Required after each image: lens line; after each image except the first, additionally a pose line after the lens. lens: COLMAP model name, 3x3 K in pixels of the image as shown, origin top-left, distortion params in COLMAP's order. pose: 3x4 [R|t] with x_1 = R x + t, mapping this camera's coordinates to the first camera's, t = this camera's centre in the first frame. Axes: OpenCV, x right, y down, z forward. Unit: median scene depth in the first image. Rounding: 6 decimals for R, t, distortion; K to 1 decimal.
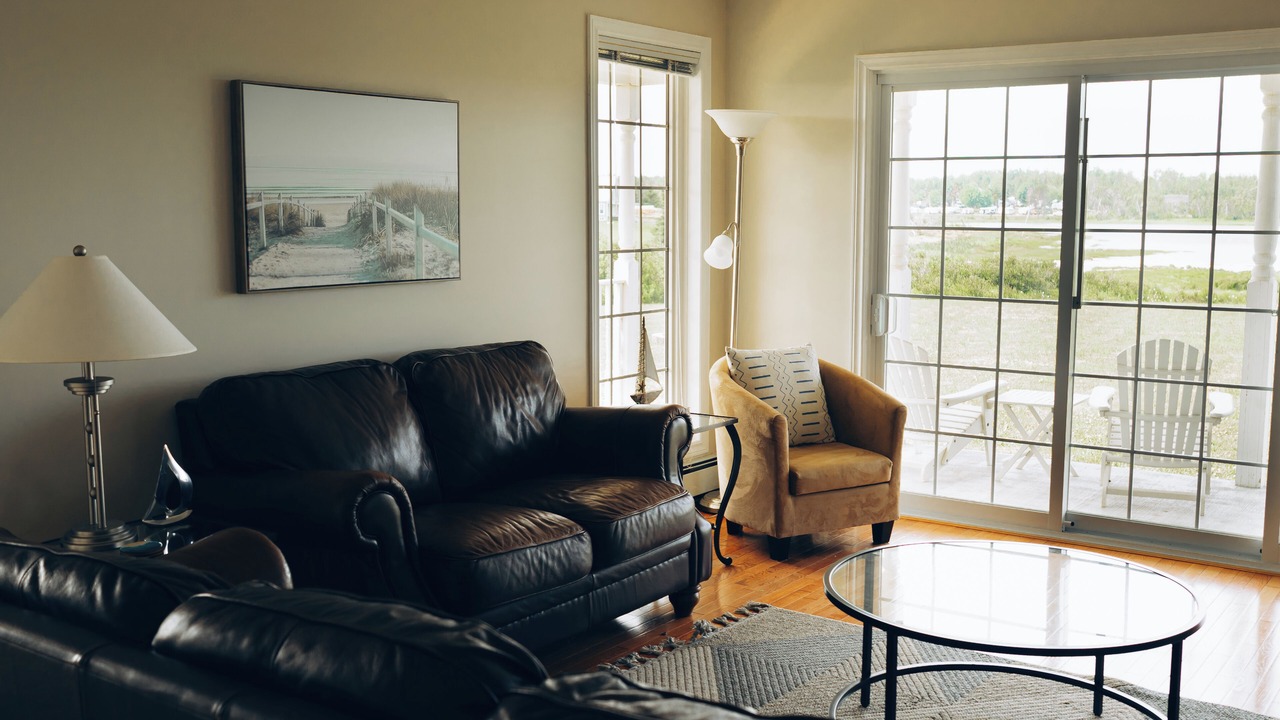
lens RADIAL K [[1332.2, 0, 638.6], [0, 1332.2, 359.4], [0, 0, 1]] dist [-0.020608, 0.000000]
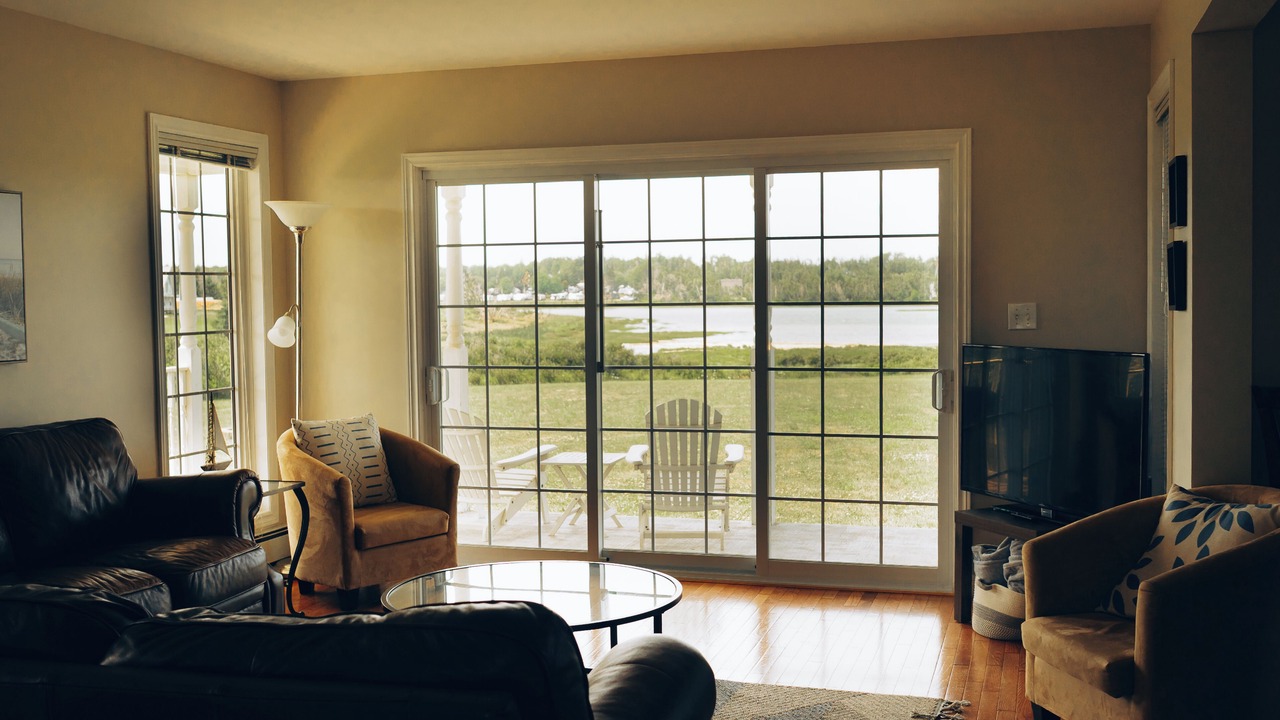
lens RADIAL K [[1332.2, 0, 642.3], [0, 1332.2, 362.8], [0, 0, 1]] dist [-0.020608, 0.000000]
pose [[0.948256, -0.031231, 0.315967, -0.004356], [0.050997, 0.997212, -0.054483, 0.019029], [-0.313385, 0.067777, 0.947204, -0.117569]]
